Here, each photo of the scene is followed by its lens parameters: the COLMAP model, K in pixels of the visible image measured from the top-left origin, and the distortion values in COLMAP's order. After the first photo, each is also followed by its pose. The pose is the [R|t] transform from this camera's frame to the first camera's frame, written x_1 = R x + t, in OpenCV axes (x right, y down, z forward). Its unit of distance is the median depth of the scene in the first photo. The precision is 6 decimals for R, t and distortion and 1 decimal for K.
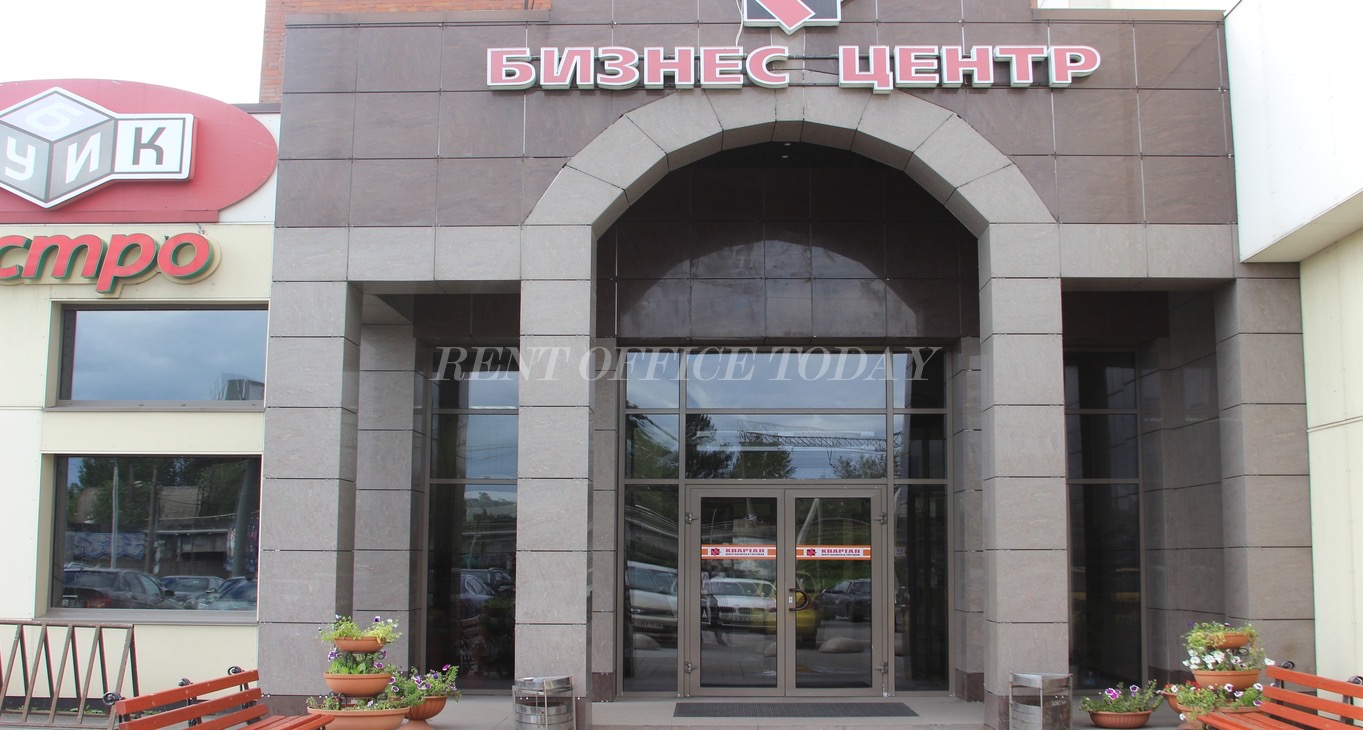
lens RADIAL K [[1460.3, 0, 615.1], [0, 1460.3, 366.2], [0, 0, 1]] dist [-0.099743, 0.004725]
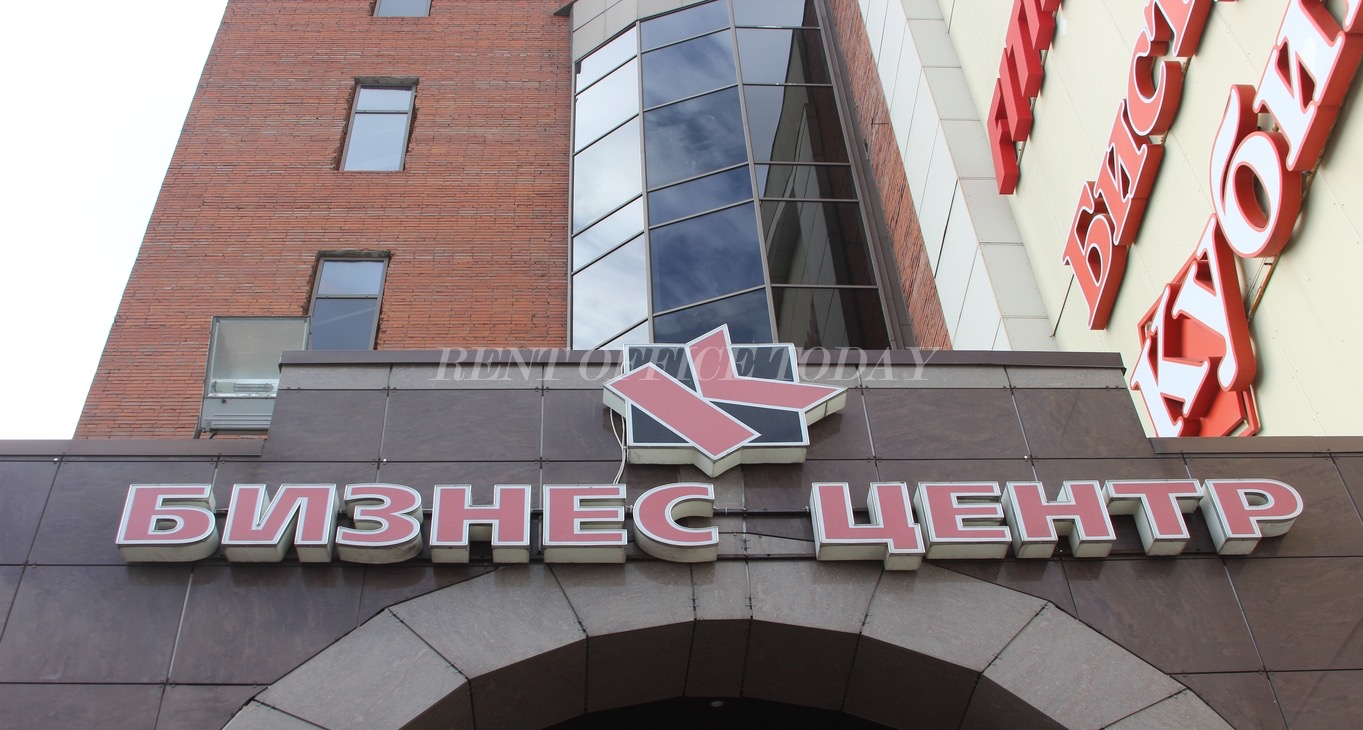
lens RADIAL K [[1460.3, 0, 615.1], [0, 1460.3, 366.2], [0, 0, 1]] dist [-0.099743, 0.004725]
pose [[0.995792, 0.043981, 0.080405, 0.040470], [0.013560, 0.796971, -0.603866, 0.059101], [-0.090639, 0.602415, 0.793020, 0.561941]]
